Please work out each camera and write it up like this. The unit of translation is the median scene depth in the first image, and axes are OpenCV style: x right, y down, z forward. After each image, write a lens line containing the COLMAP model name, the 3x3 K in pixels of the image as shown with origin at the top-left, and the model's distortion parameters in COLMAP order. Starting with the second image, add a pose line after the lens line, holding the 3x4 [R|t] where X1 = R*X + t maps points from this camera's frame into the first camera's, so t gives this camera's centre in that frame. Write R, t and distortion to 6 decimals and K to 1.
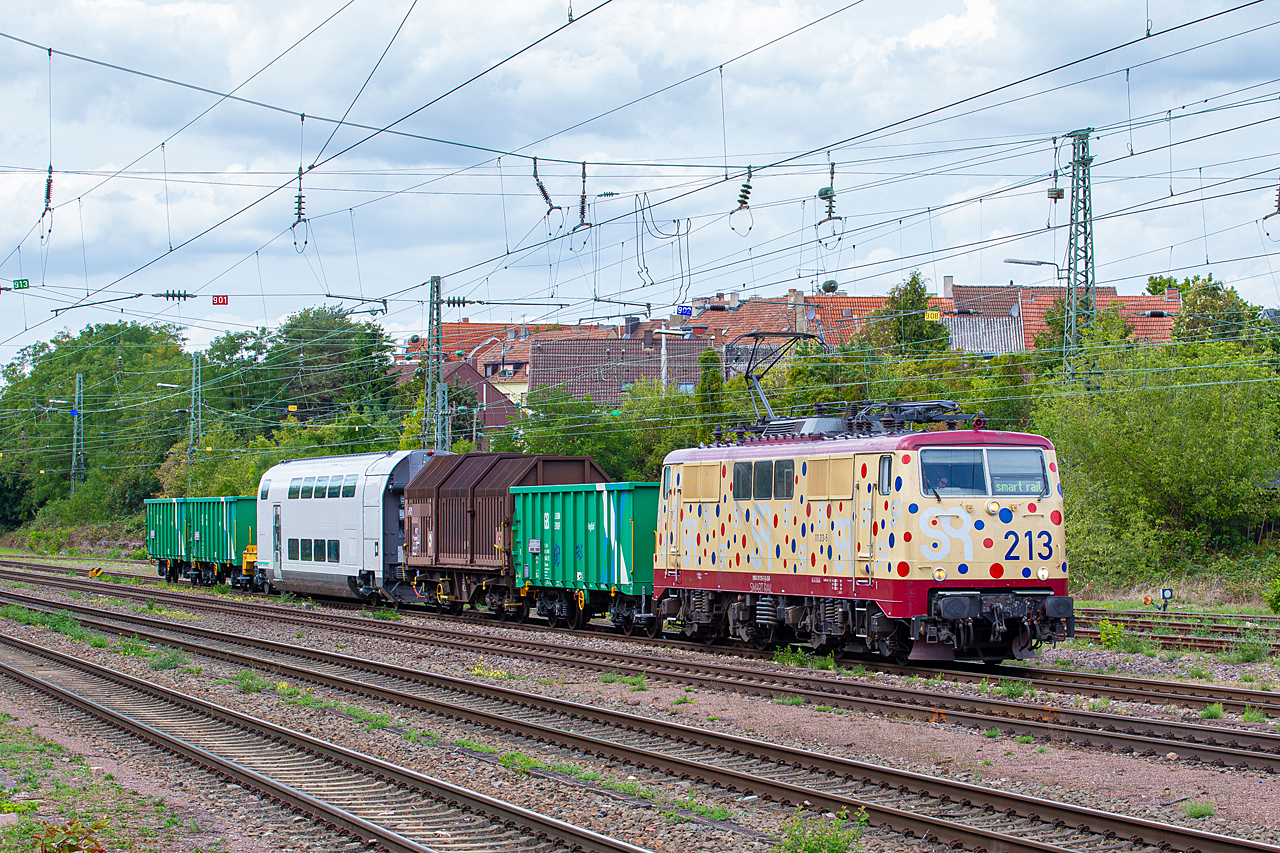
lens RADIAL K [[3819.5, 0, 640.0], [0, 3819.5, 426.5], [0, 0, 1]] dist [-0.320819, 0.265063]
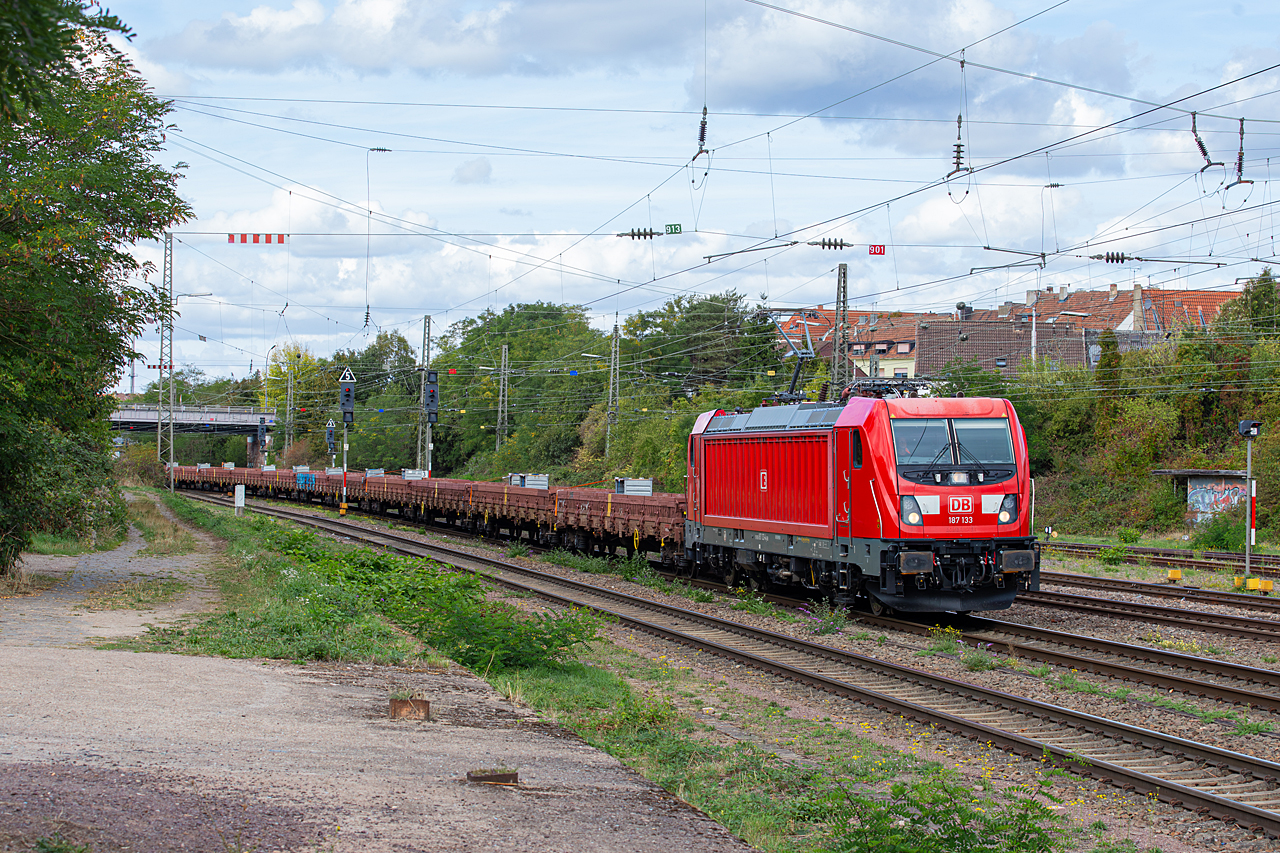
lens RADIAL K [[3018.0, 0, 640.0], [0, 3018.0, 426.5], [0, 0, 1]] dist [-0.259386, -0.451739]
pose [[0.996585, 0.019337, -0.080274, -0.055615], [-0.018596, 0.999777, 0.009973, 0.002634], [0.080449, -0.008446, 0.996723, 0.118826]]
